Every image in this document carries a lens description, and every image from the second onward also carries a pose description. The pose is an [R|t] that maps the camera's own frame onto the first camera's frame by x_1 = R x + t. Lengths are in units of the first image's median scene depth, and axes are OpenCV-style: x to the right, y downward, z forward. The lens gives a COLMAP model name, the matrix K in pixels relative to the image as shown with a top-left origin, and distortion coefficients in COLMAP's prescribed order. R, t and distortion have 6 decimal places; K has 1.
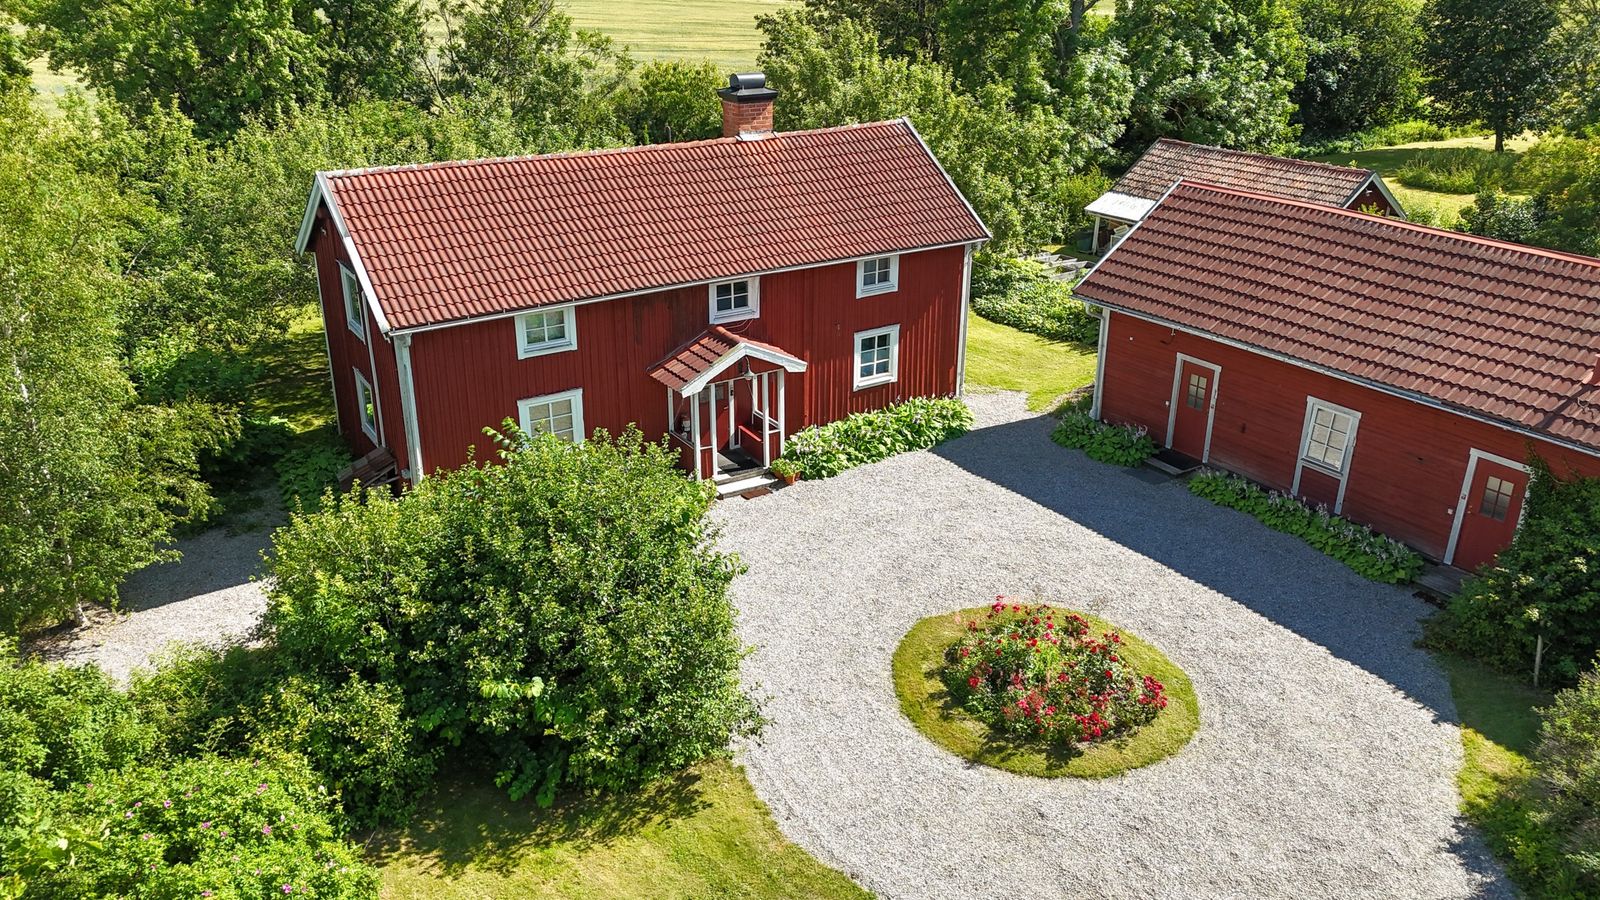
lens RADIAL K [[1172.2, 0, 796.1], [0, 1172.2, 452.6], [0, 0, 1]] dist [0.079224, -0.078105]
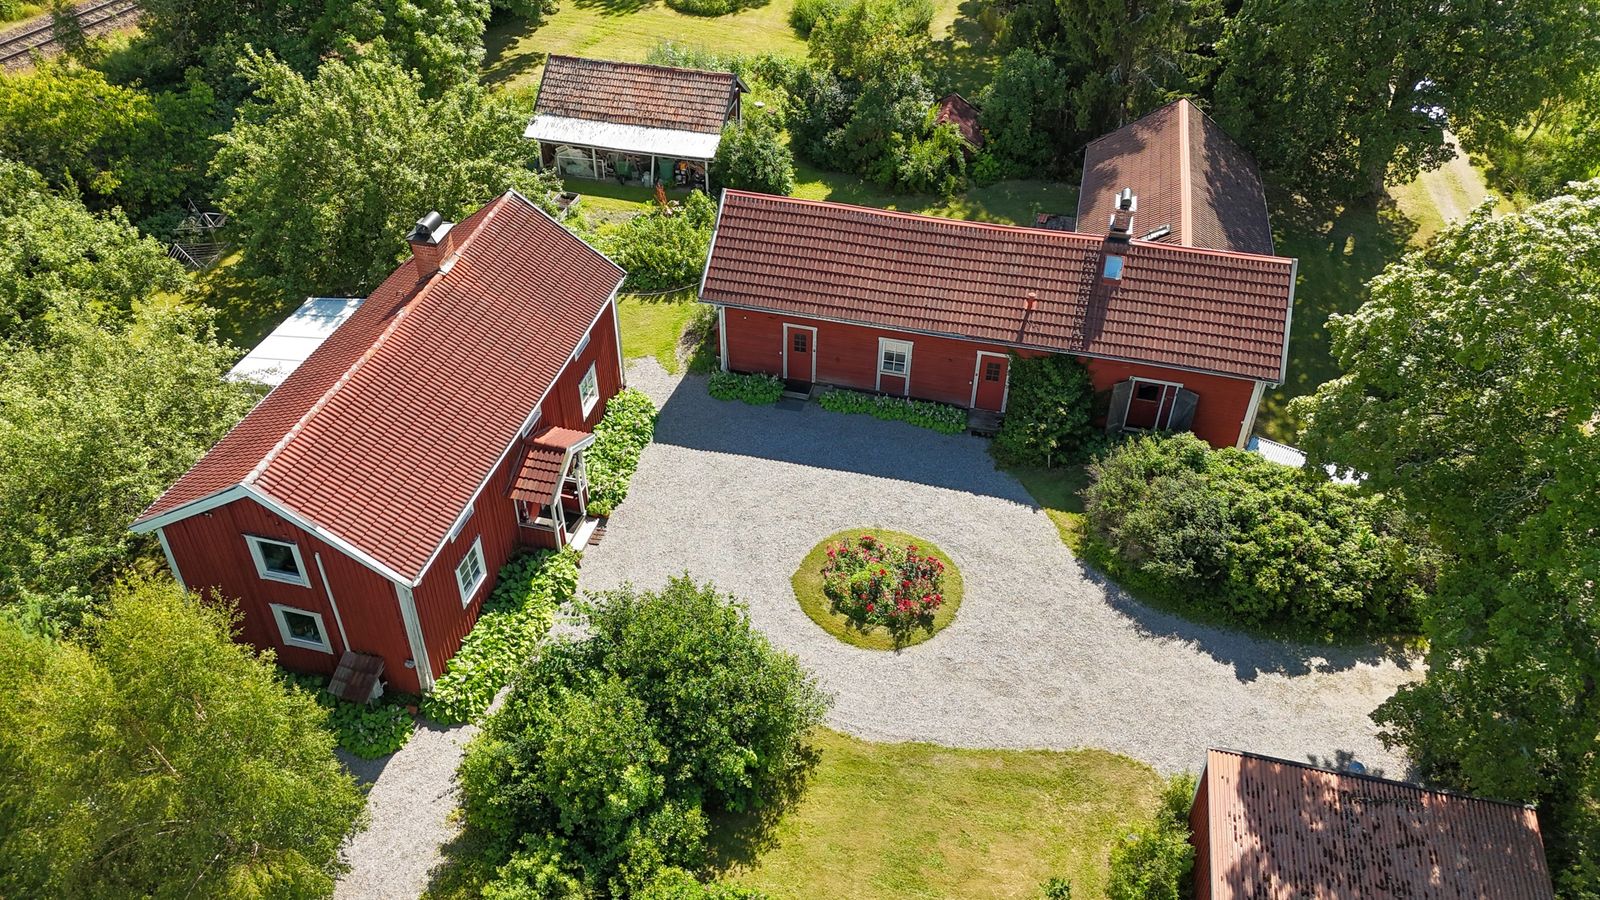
lens RADIAL K [[1172.2, 0, 796.1], [0, 1172.2, 452.6], [0, 0, 1]] dist [0.079224, -0.078105]
pose [[0.730980, -0.426563, 0.532646, -0.600929], [0.257711, 0.895309, 0.363326, -0.534403], [-0.631865, -0.128315, 0.764383, -0.200181]]
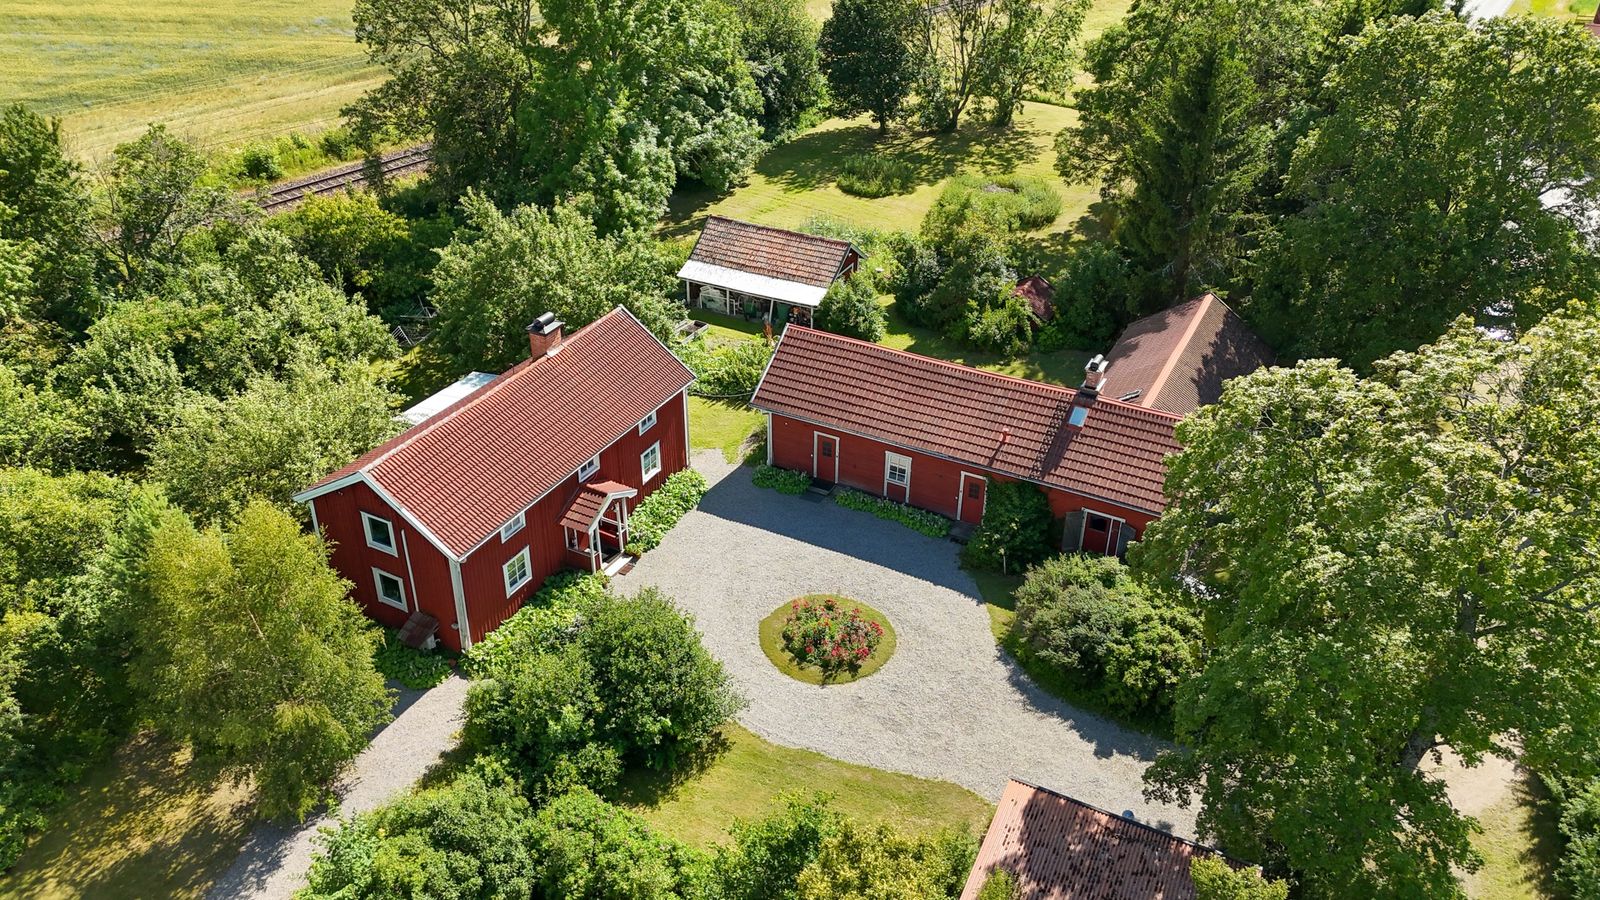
lens RADIAL K [[1172.2, 0, 796.1], [0, 1172.2, 452.6], [0, 0, 1]] dist [0.079224, -0.078105]
pose [[0.875662, -0.245395, 0.415930, -0.544426], [0.182566, 0.965570, 0.185320, -0.450369], [-0.447087, -0.086343, 0.890314, -0.725324]]
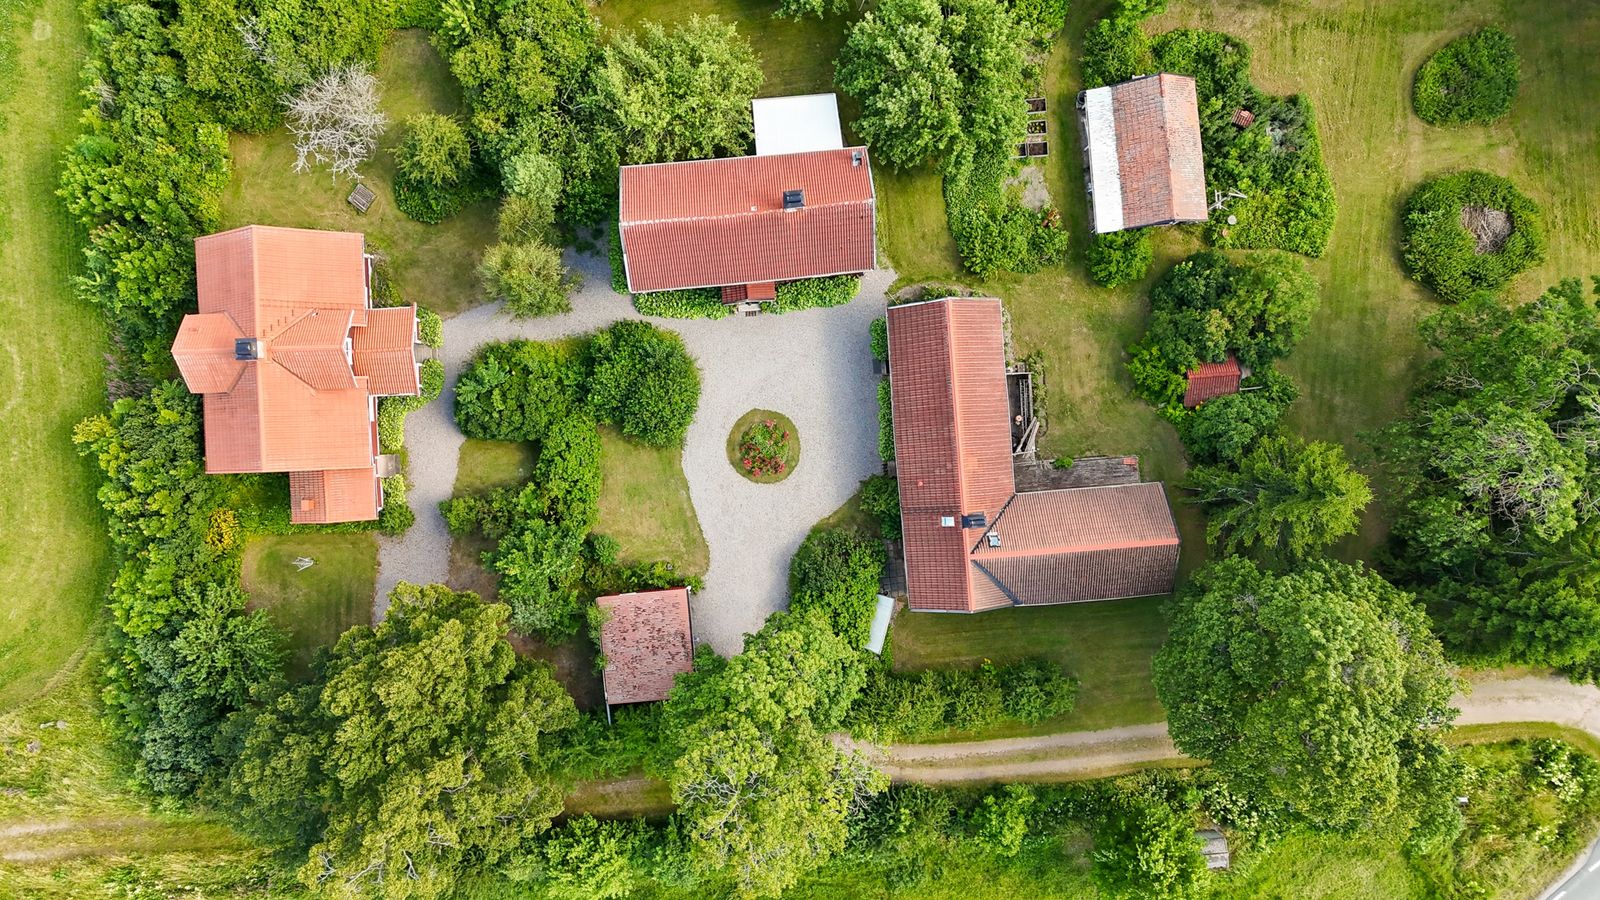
lens RADIAL K [[1175.9, 0, 800.0], [0, 1175.9, 450.0], [0, 0, 1]] dist [0.085016, -0.080577]
pose [[0.878902, 0.476965, 0.005943, 0.233759], [-0.188833, 0.336468, 0.922568, -2.801096], [0.438032, -0.811969, 0.385790, -0.387556]]
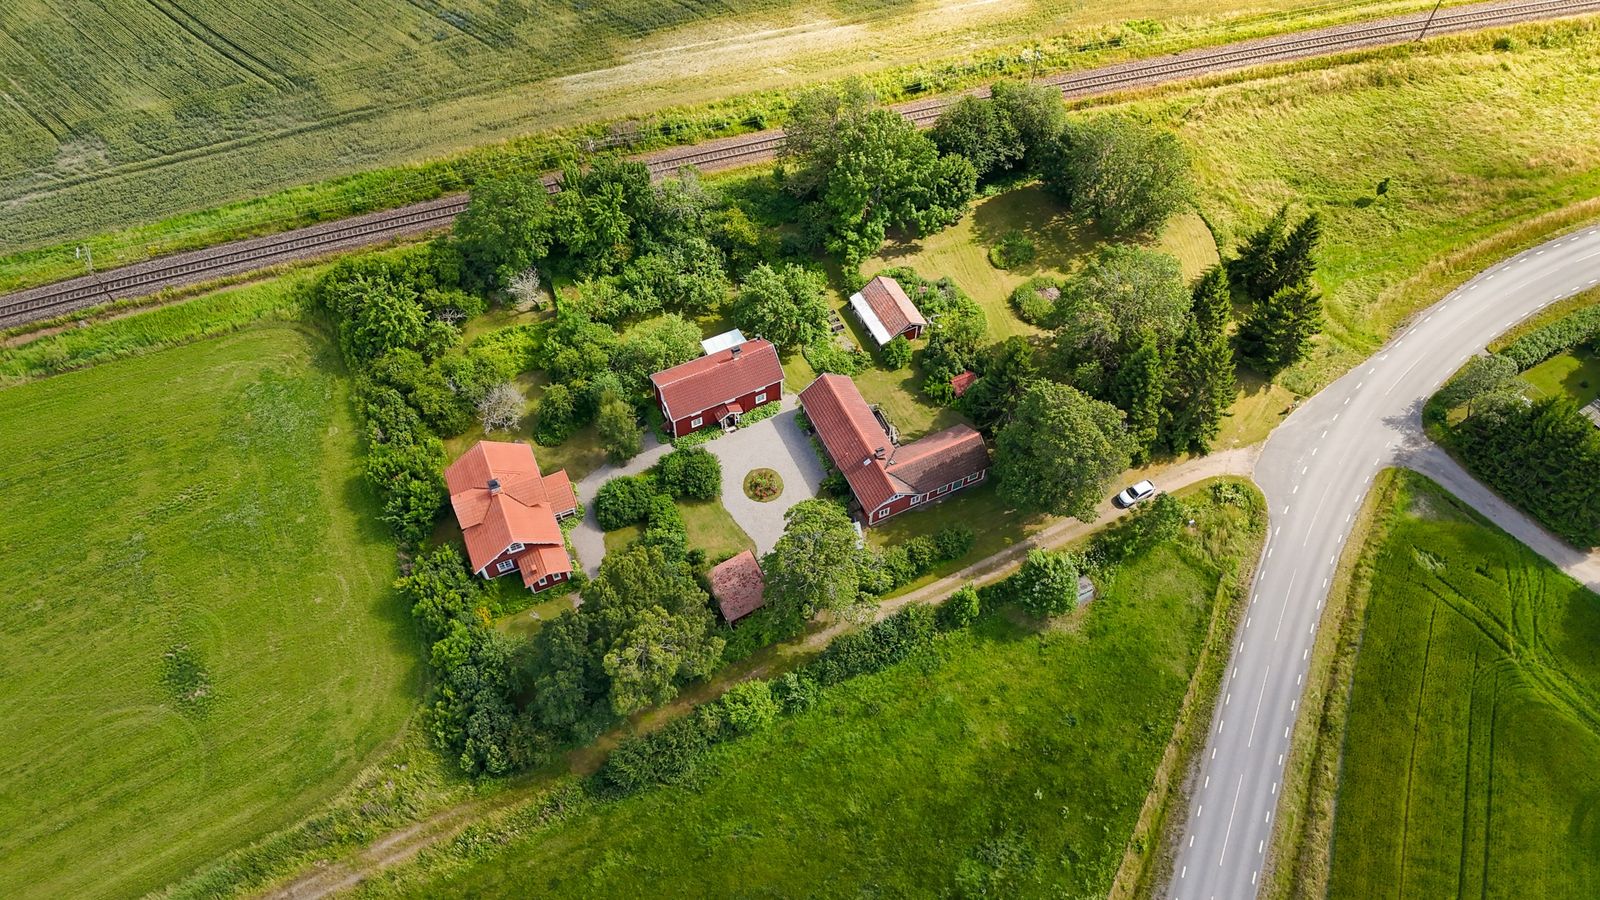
lens RADIAL K [[1172.2, 0, 796.1], [0, 1172.2, 452.6], [0, 0, 1]] dist [0.079224, -0.078105]
pose [[0.991178, 0.109617, -0.074493, 0.742387], [-0.052580, 0.841179, 0.538195, -3.117863], [0.121657, -0.529530, 0.839522, -3.968509]]
